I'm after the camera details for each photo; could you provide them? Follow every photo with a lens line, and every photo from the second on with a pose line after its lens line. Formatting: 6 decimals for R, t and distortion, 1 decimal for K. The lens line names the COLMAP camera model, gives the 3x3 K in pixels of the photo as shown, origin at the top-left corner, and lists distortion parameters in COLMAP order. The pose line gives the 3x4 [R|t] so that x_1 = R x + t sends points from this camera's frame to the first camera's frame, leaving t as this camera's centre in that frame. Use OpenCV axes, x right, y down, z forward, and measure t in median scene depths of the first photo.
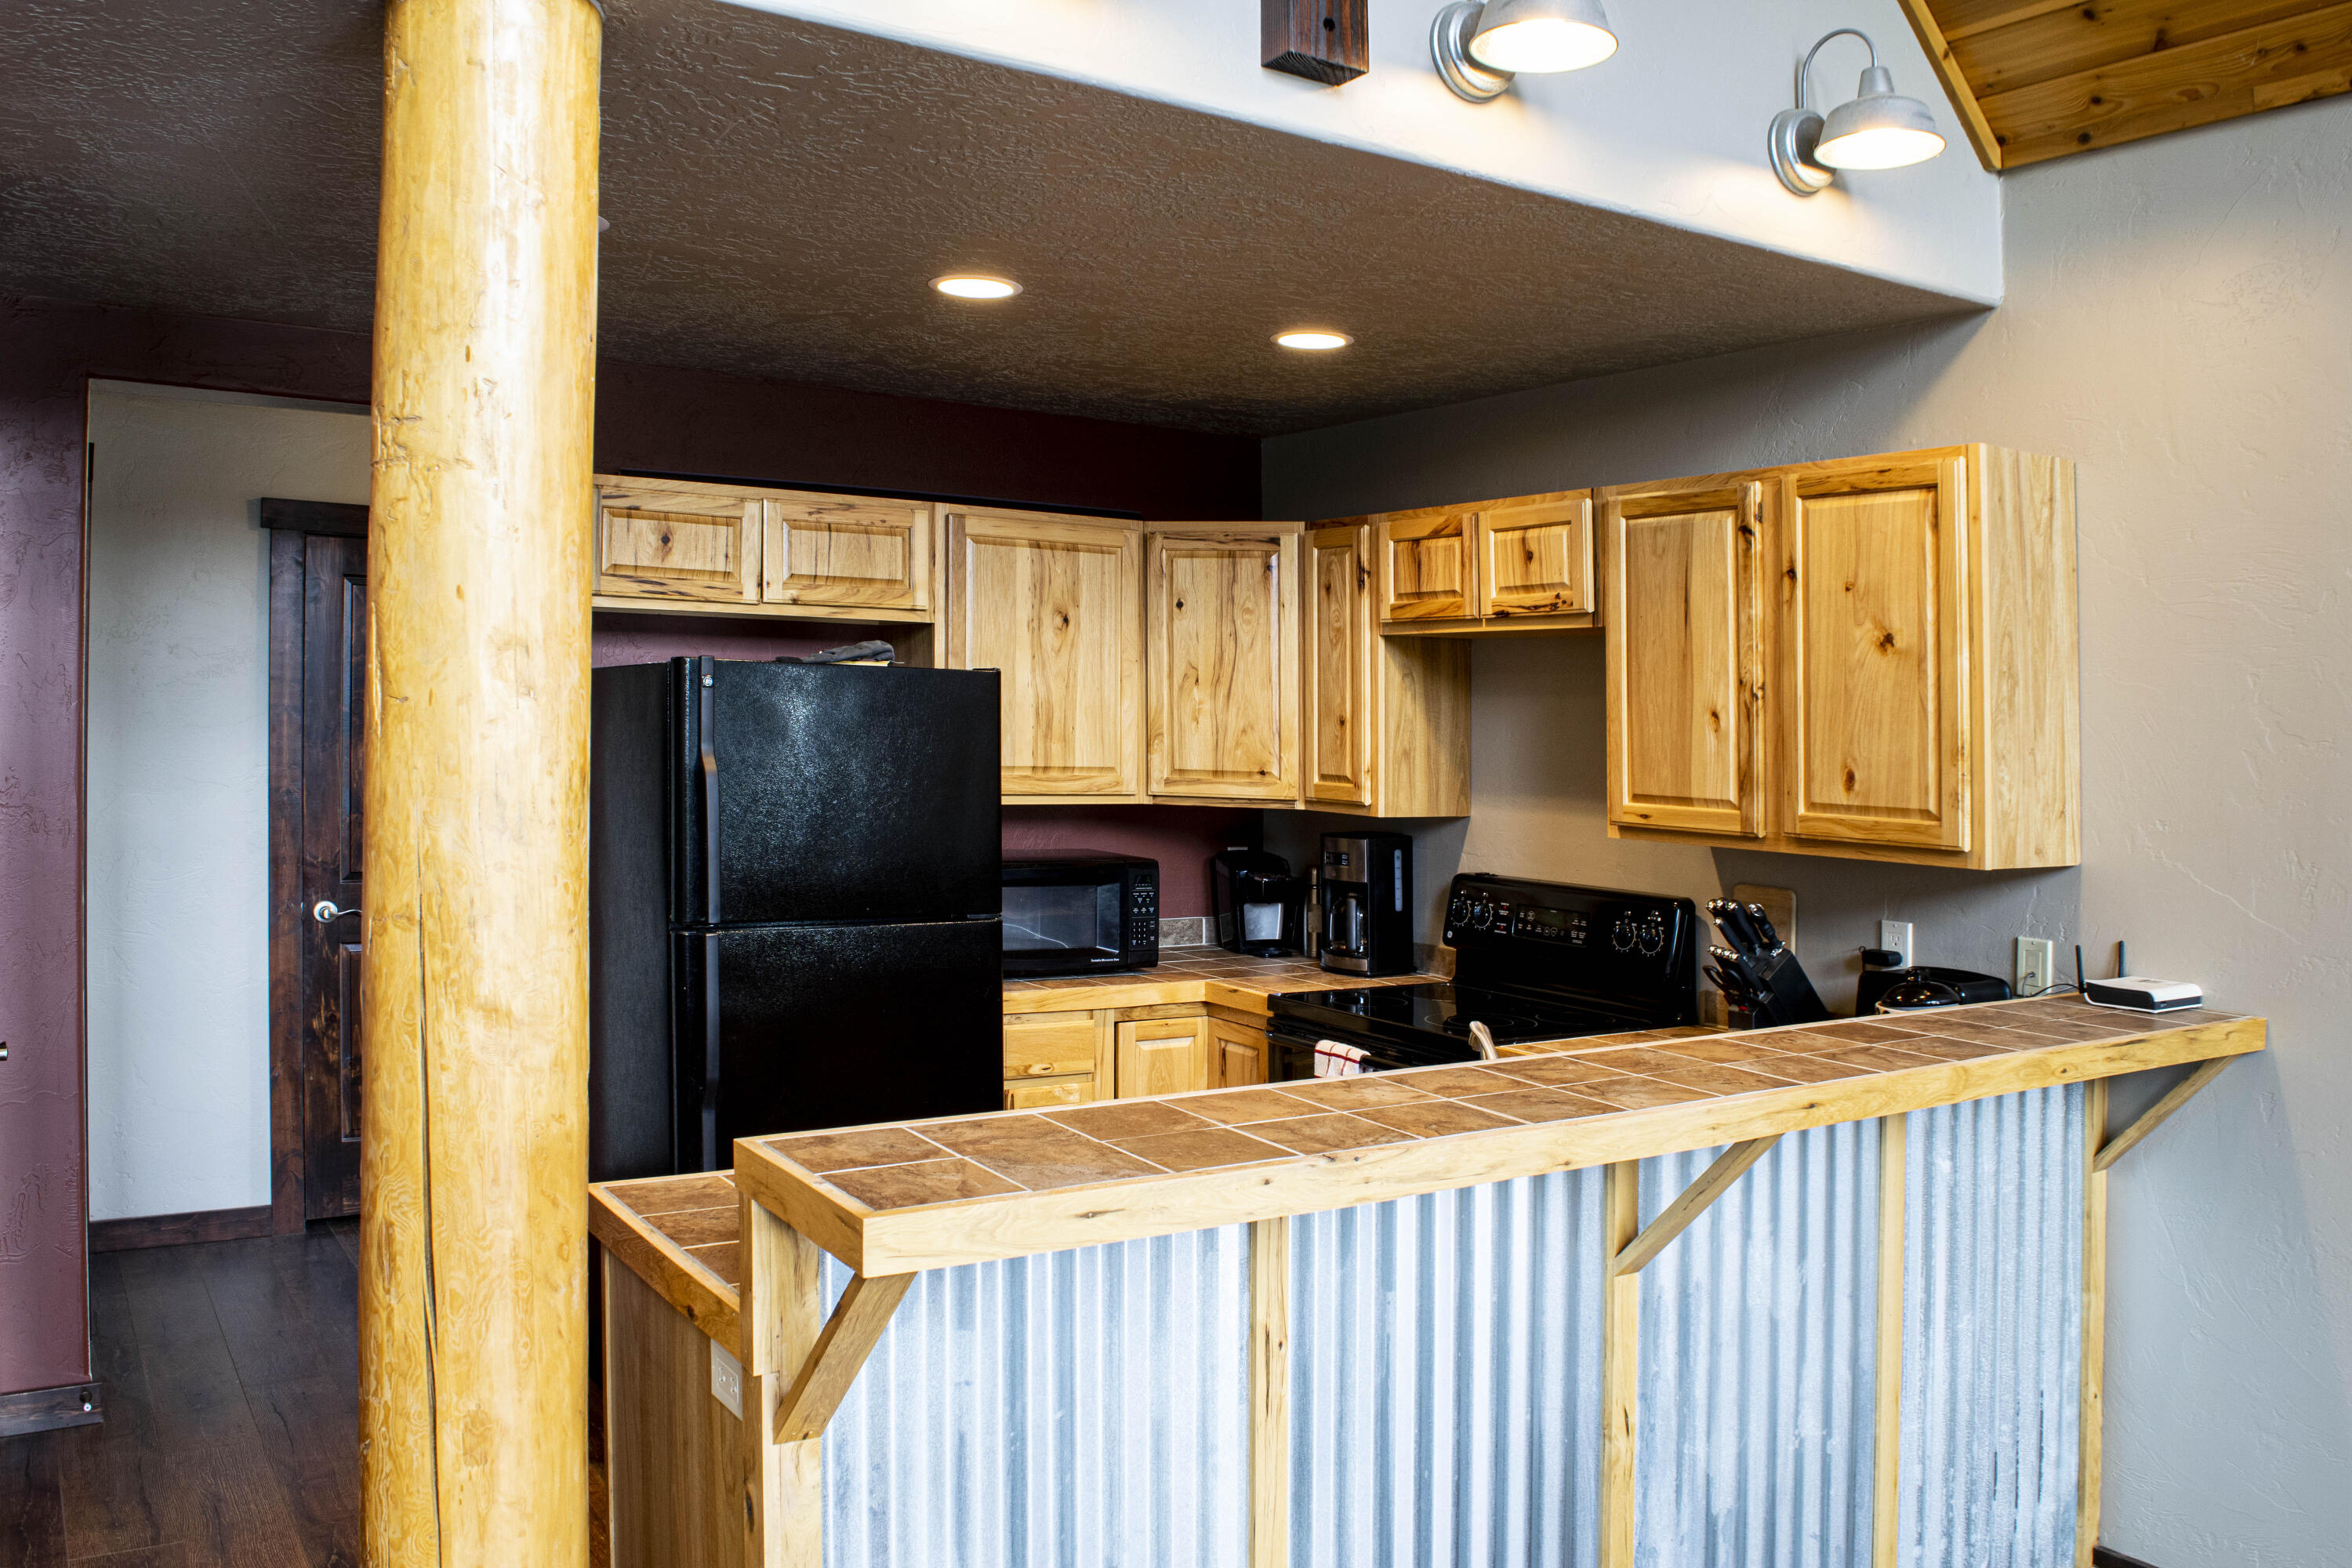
lens RADIAL K [[1861.4, 0, 1176.1], [0, 1861.4, 714.7], [0, 0, 1]] dist [-0.103835, 0.004261]
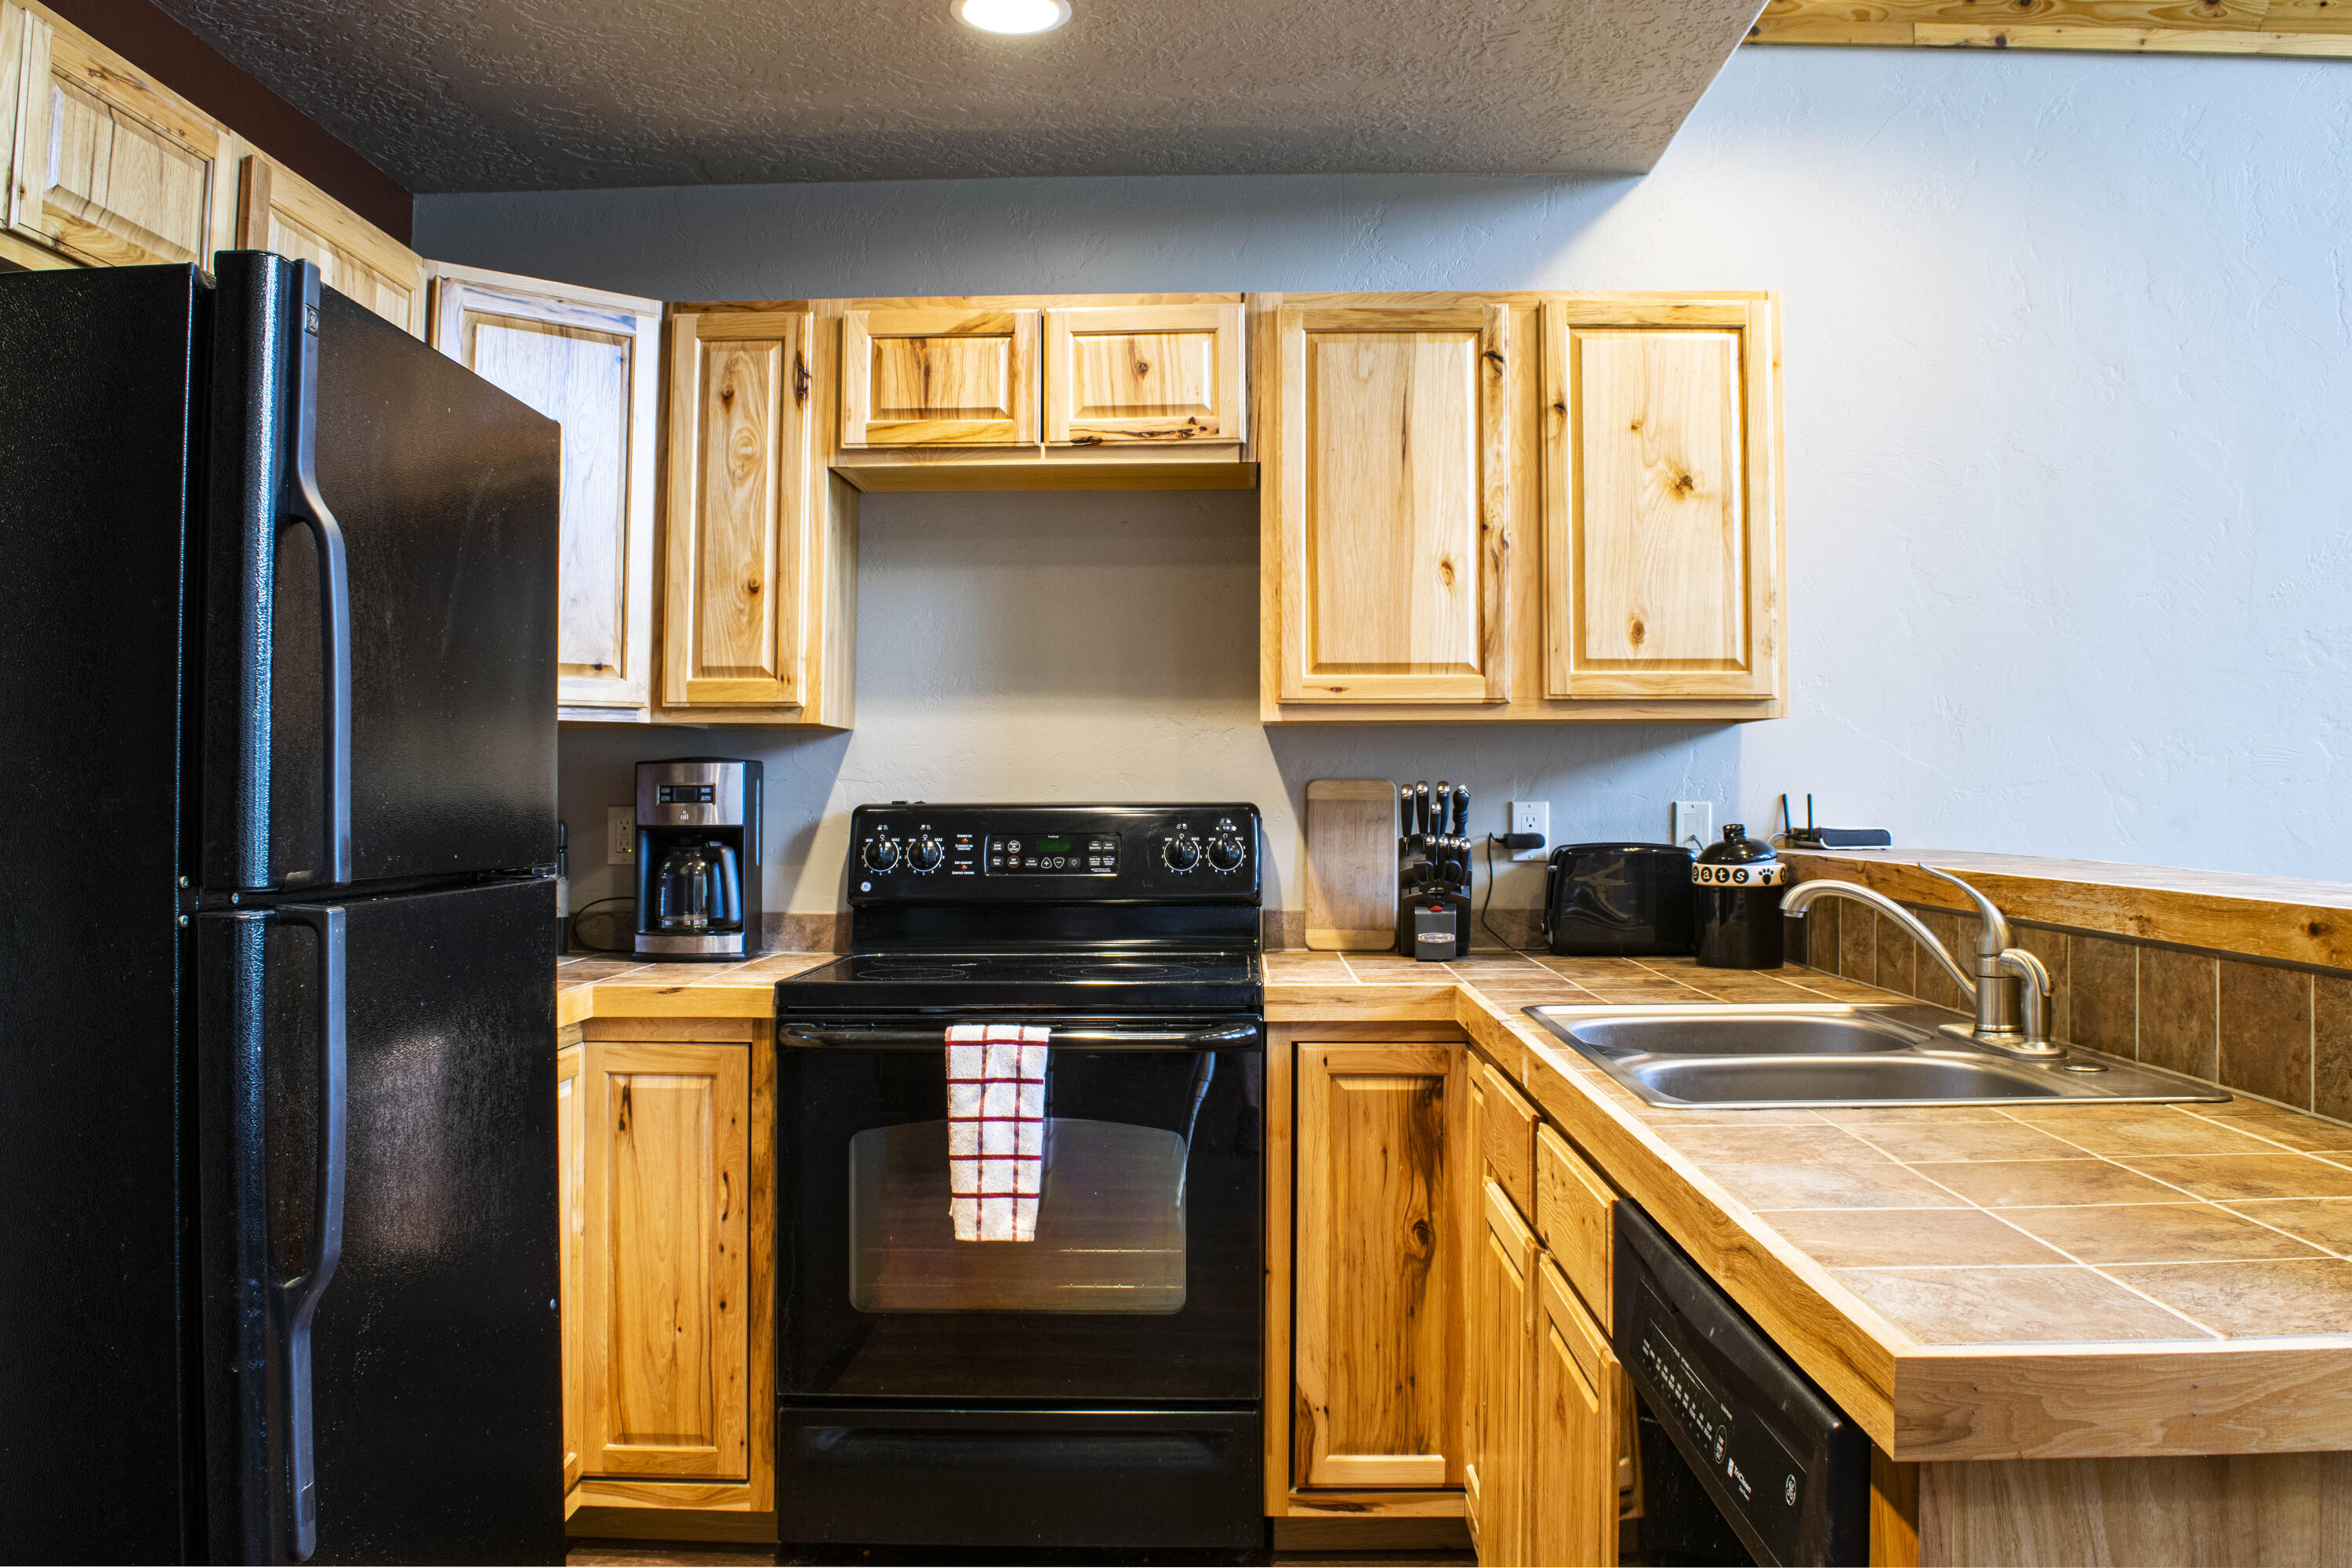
lens RADIAL K [[1861.4, 0, 1176.1], [0, 1861.4, 714.7], [0, 0, 1]] dist [-0.103835, 0.004261]
pose [[0.569479, 0.009803, 0.821948, -0.454740], [0.016088, 0.999604, -0.023067, 0.080843], [-0.821849, 0.026359, 0.569096, 0.559148]]
